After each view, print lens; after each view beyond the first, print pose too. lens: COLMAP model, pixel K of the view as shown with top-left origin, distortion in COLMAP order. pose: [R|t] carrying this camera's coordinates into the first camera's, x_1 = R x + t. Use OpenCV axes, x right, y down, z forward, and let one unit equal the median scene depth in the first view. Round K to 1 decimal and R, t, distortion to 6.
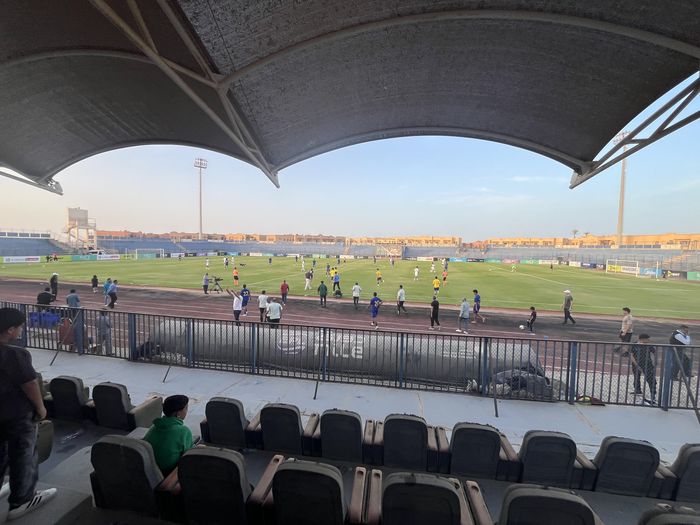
lens RADIAL K [[285.4, 0, 351.7], [0, 285.4, 263.7], [0, 0, 1]] dist [-0.002215, 0.000675]
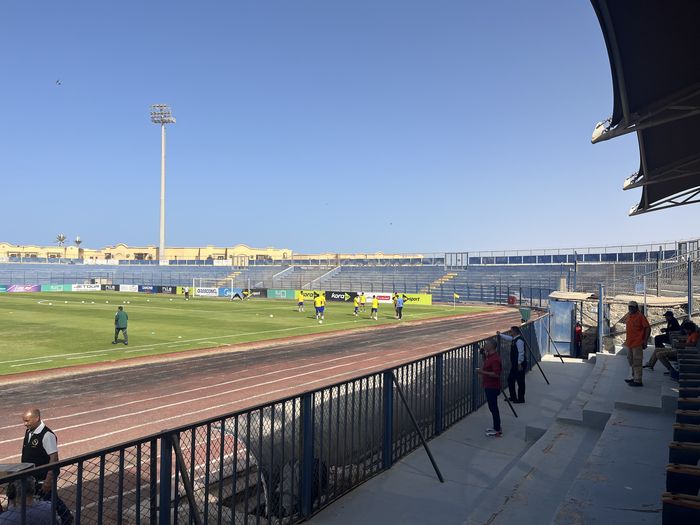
lens RADIAL K [[537.5, 0, 349.0], [0, 537.5, 251.5], [0, 0, 1]] dist [0.043568, -0.043998]
pose [[0.365746, 0.028382, 0.930282, -0.168545], [0.047585, 0.997657, -0.049145, 0.001878], [-0.929497, 0.062242, 0.363539, 0.080061]]
